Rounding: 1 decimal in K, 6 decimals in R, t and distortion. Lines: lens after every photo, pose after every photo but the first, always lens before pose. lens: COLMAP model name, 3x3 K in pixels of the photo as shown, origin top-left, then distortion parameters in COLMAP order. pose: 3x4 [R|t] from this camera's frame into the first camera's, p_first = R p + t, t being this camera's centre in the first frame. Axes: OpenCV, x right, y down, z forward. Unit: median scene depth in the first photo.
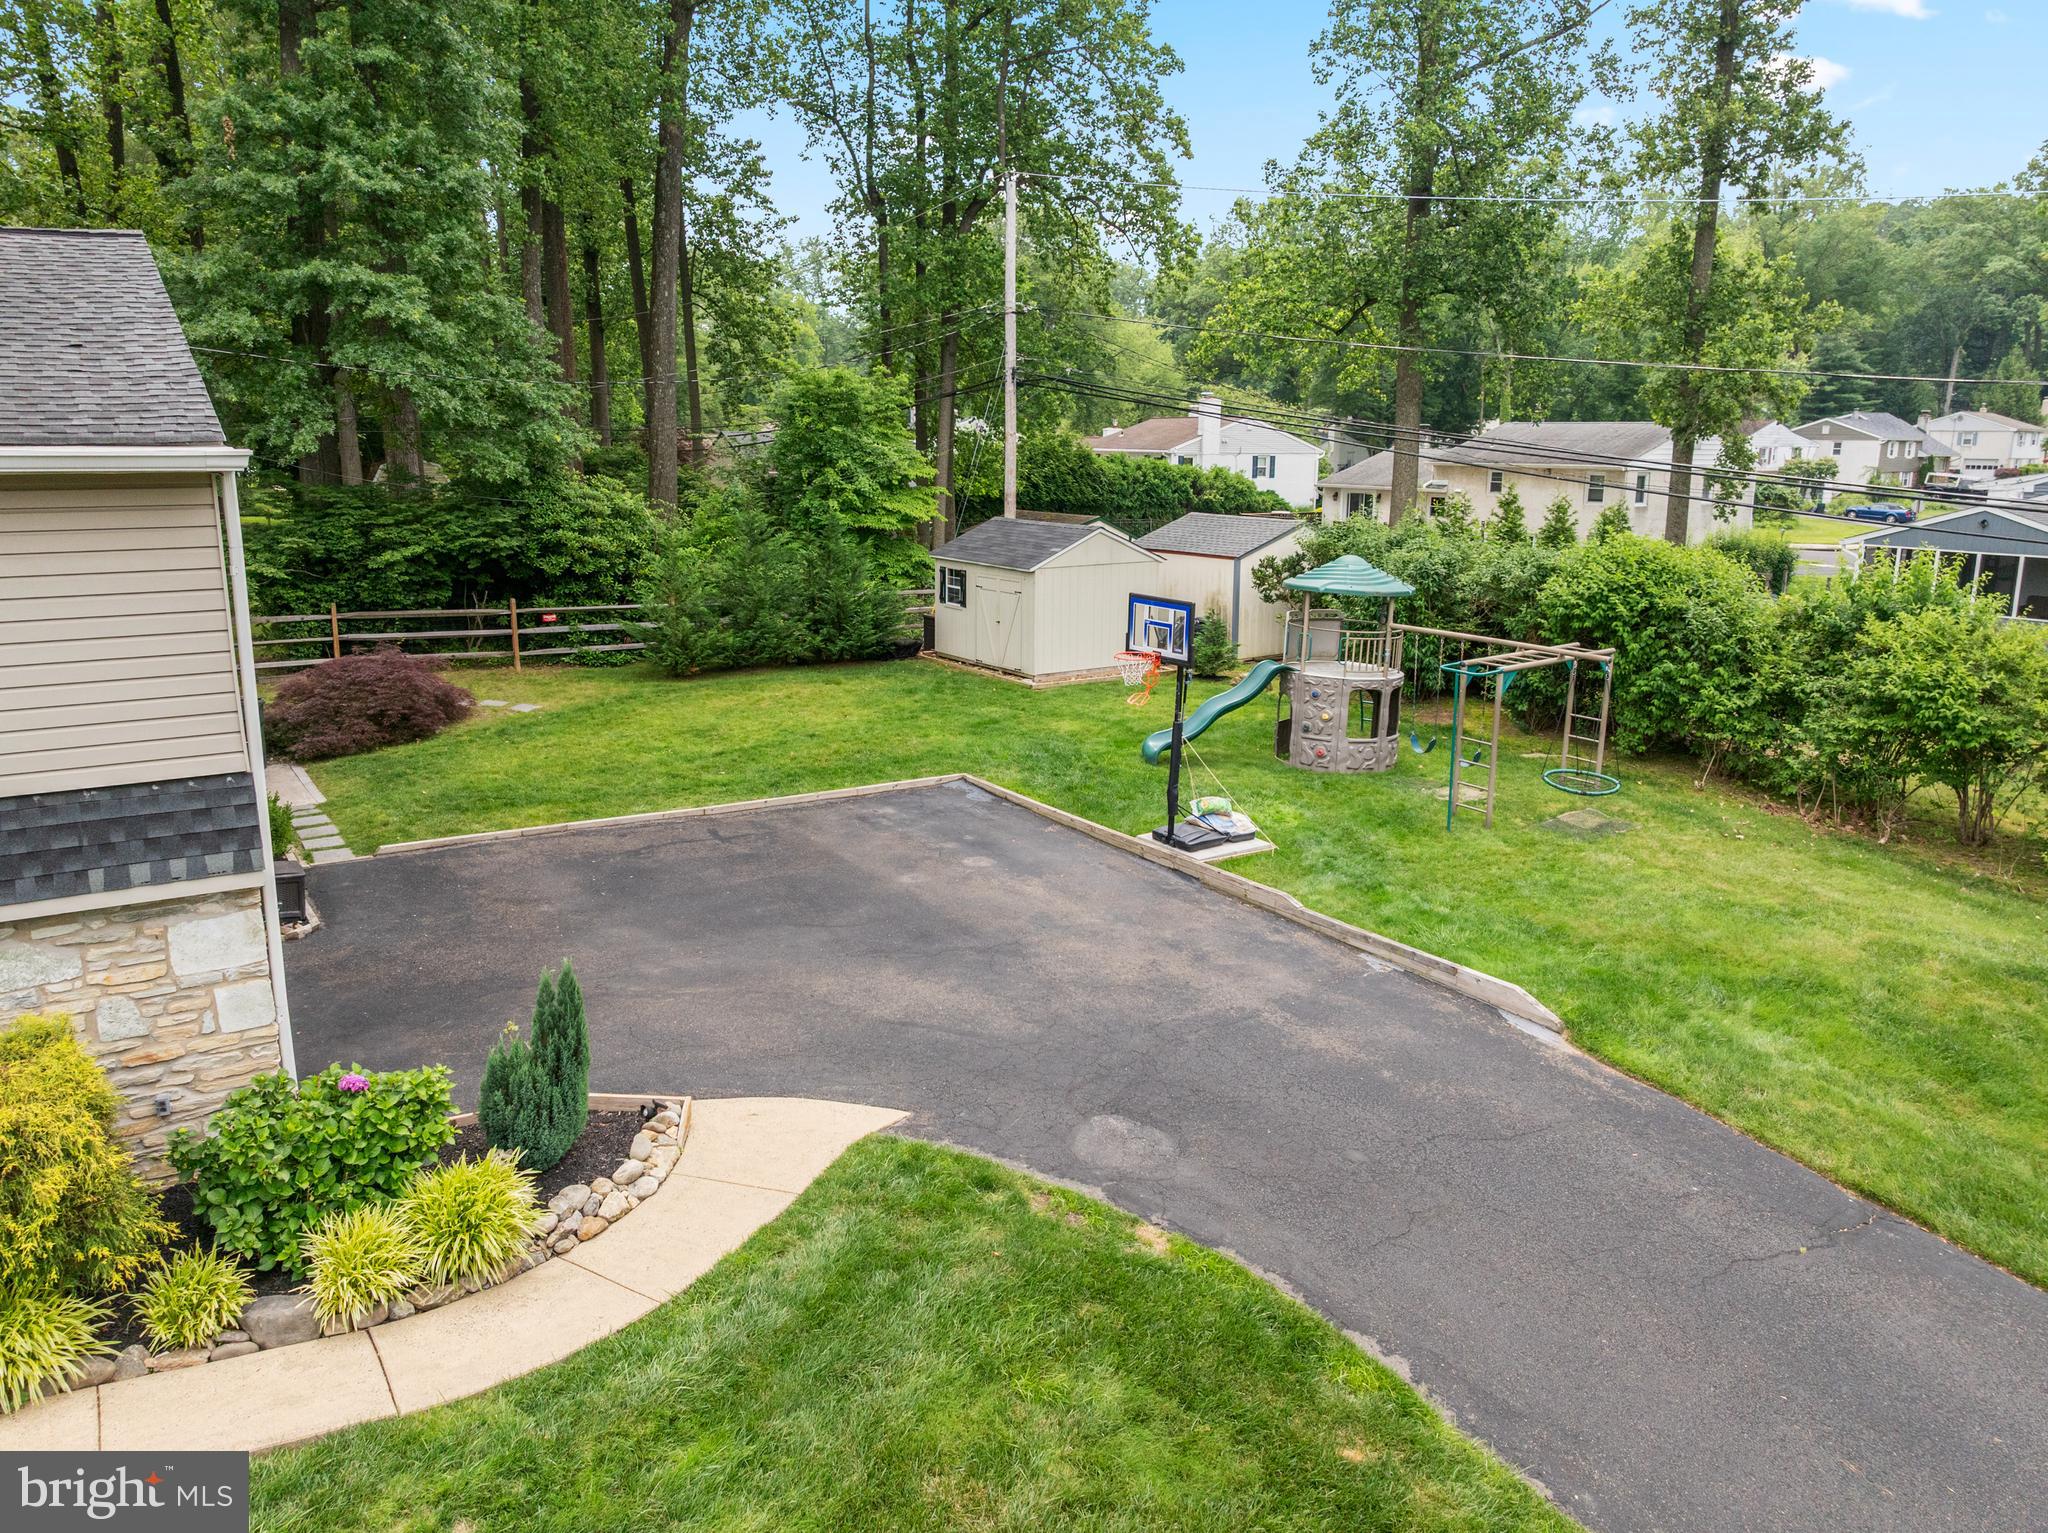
lens RADIAL K [[1442.2, 0, 1010.7], [0, 1442.2, 763.0], [0, 0, 1]] dist [-0.042987, 0.012731]
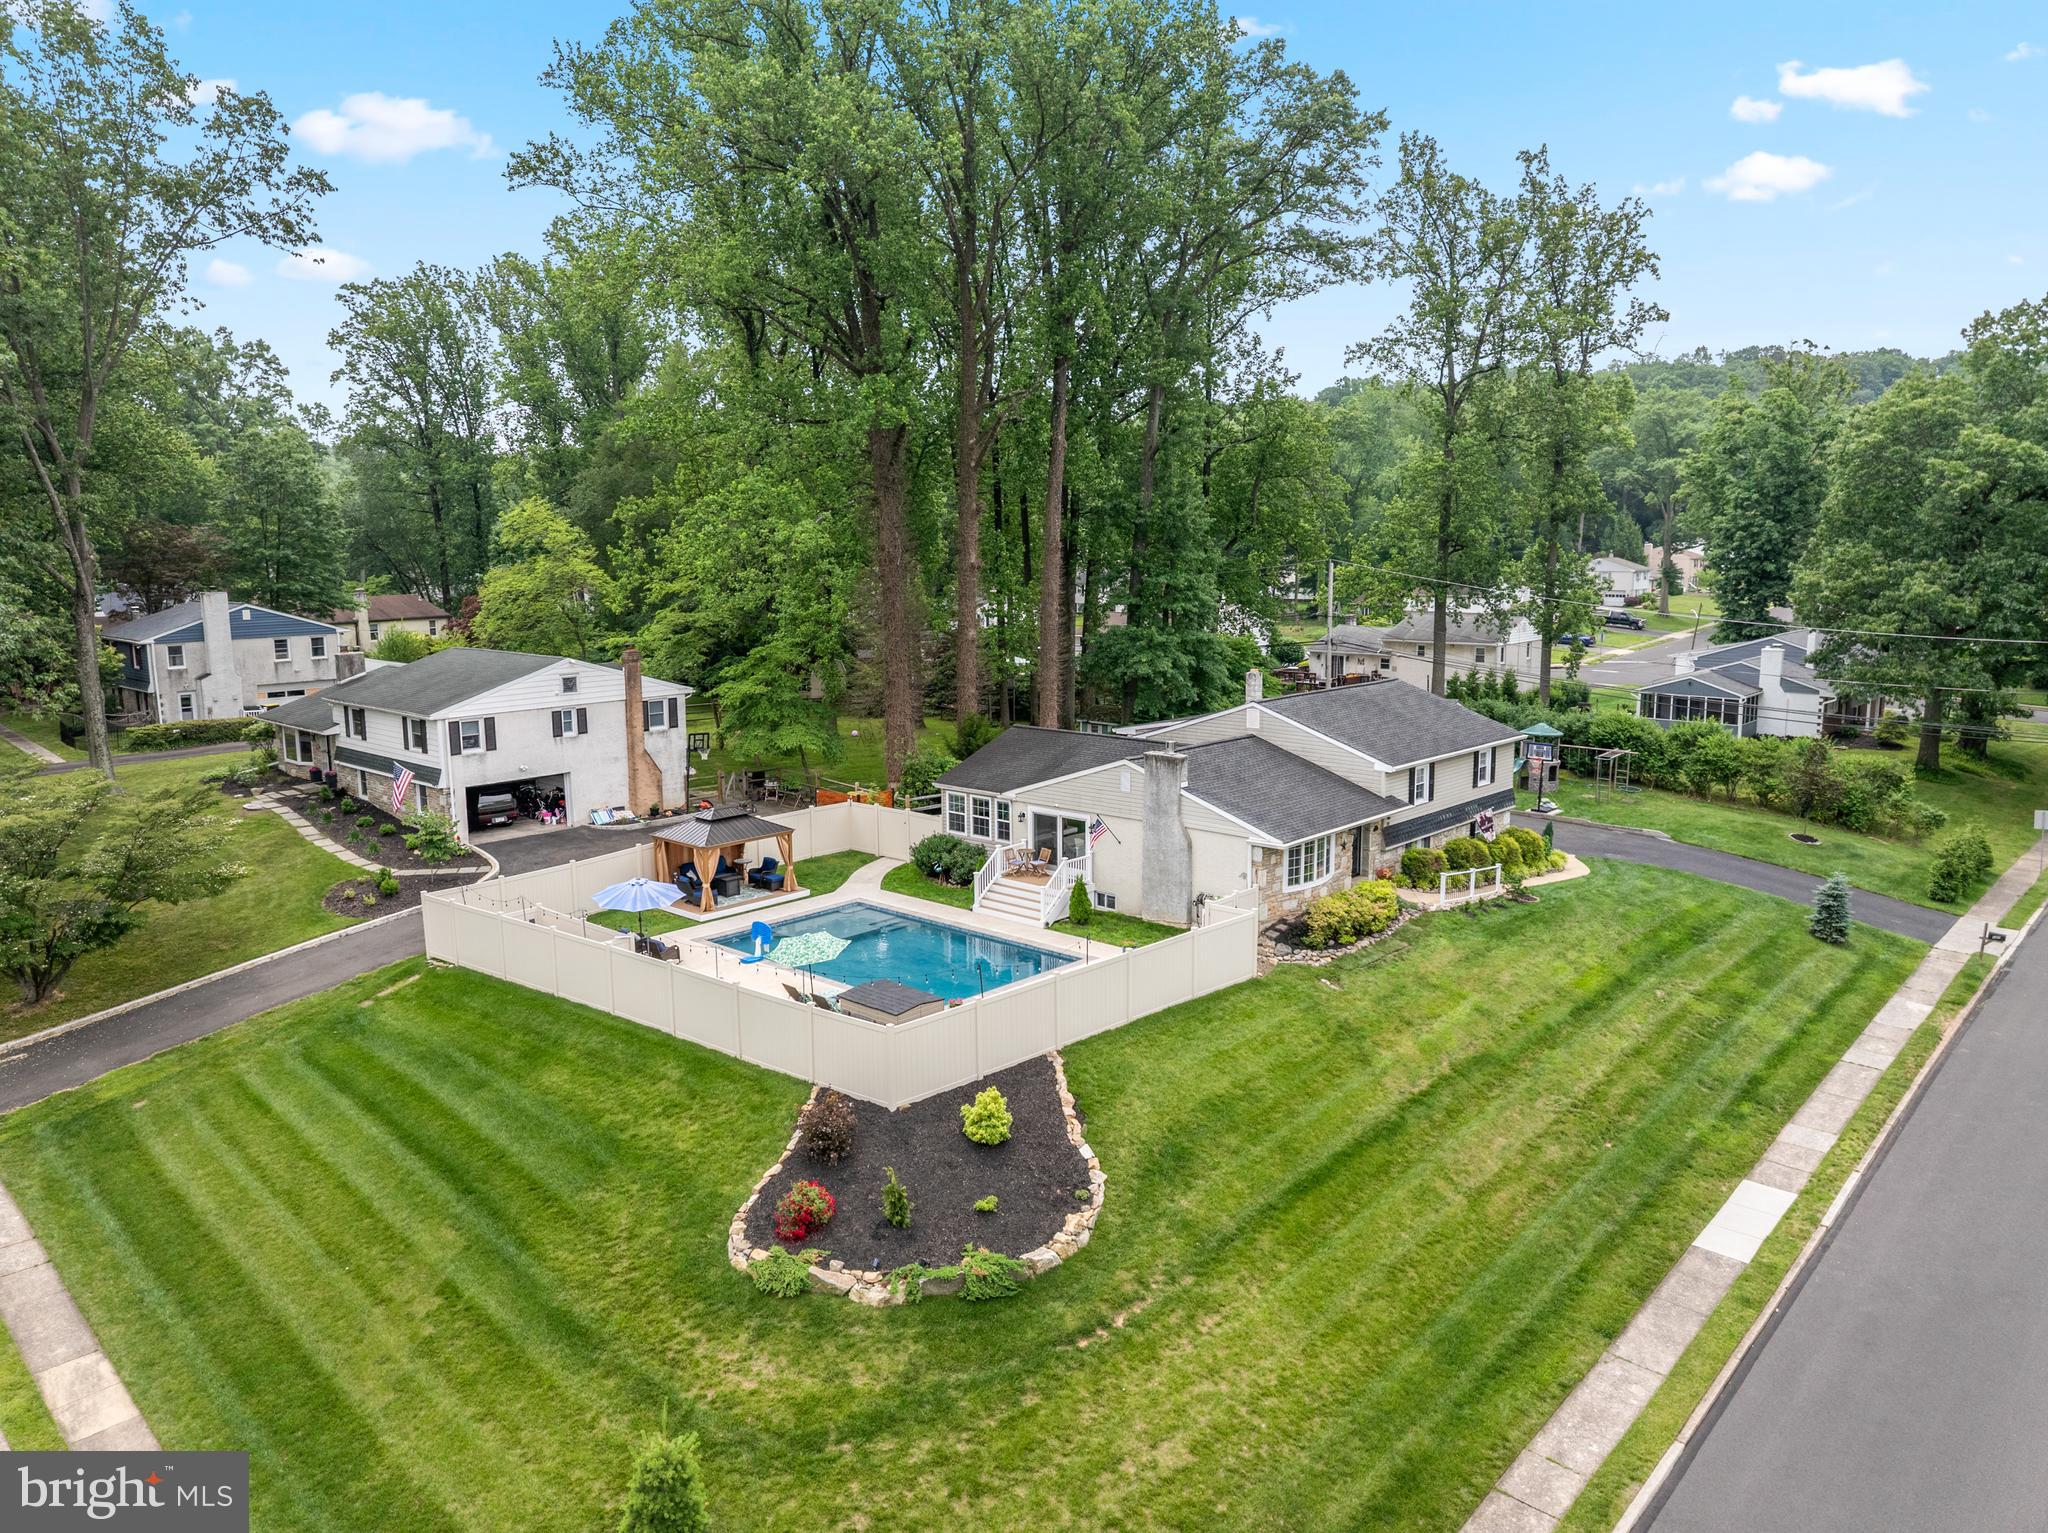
lens RADIAL K [[1442.2, 0, 1038.2], [0, 1442.2, 775.2], [0, 0, 1]] dist [-0.042987, 0.012731]
pose [[0.970075, -0.055912, 0.236281, -3.004364], [0.070126, 0.996173, -0.052179, 0.098404], [-0.232459, 0.067187, 0.970283, -3.360292]]
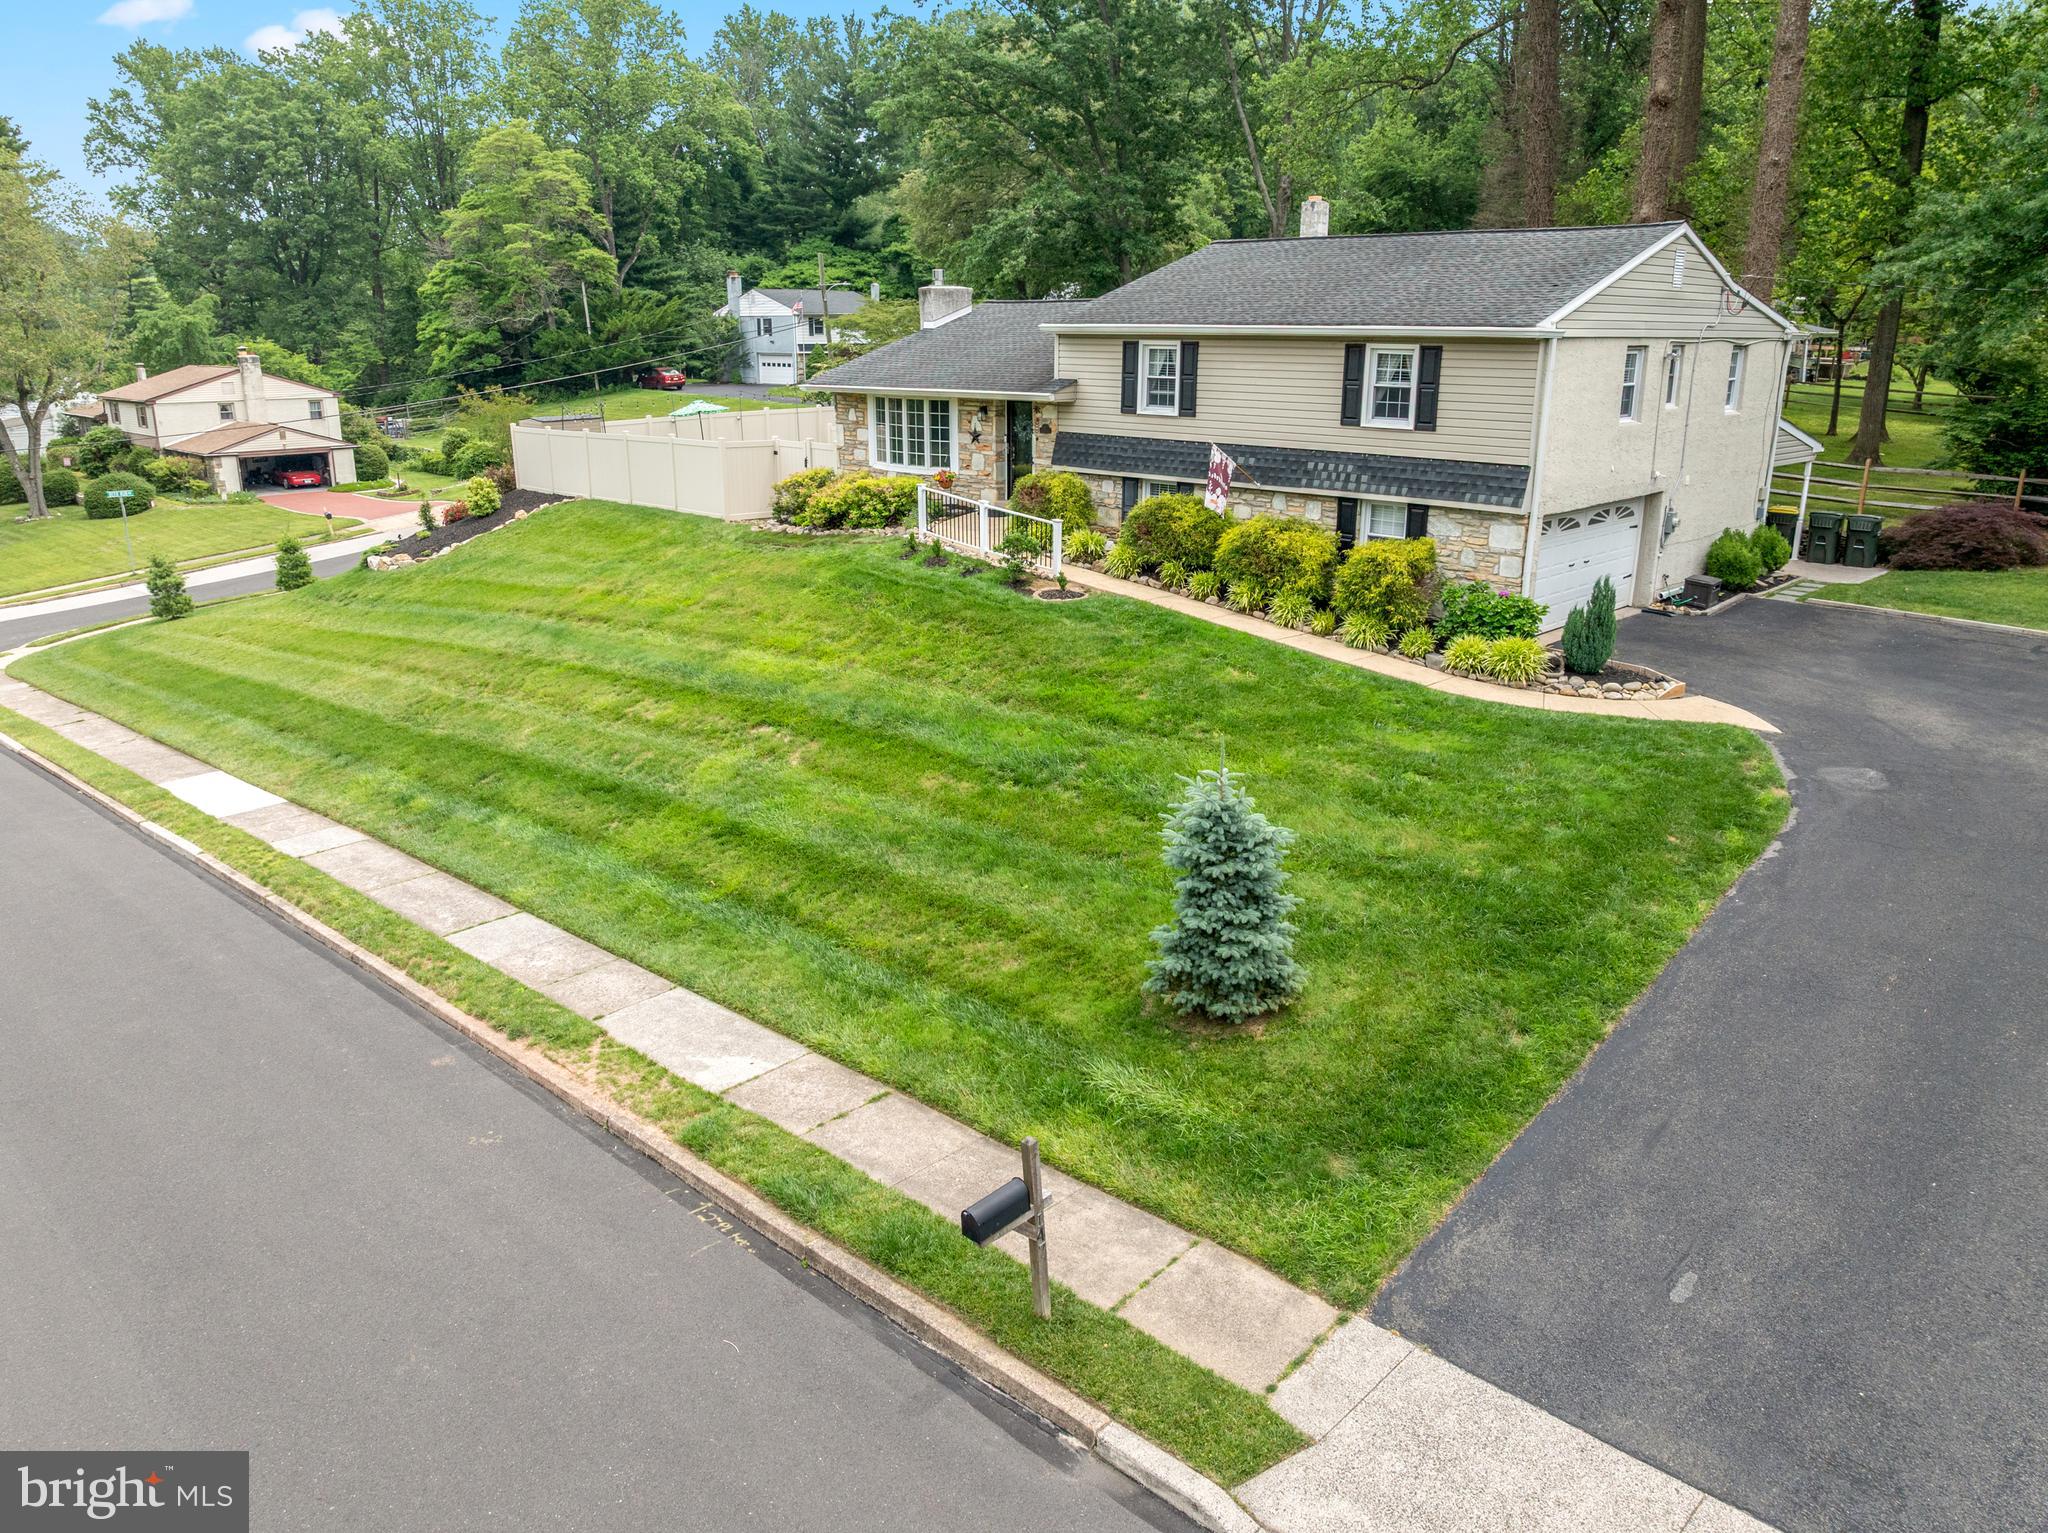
lens RADIAL K [[1442.2, 0, 1028.4], [0, 1442.2, 766.6], [0, 0, 1]] dist [-0.042987, 0.012731]
pose [[0.212729, 0.280744, -0.935911, 1.322661], [-0.218023, 0.947324, 0.234612, 0.080657], [0.952477, 0.154142, 0.262732, -0.281286]]
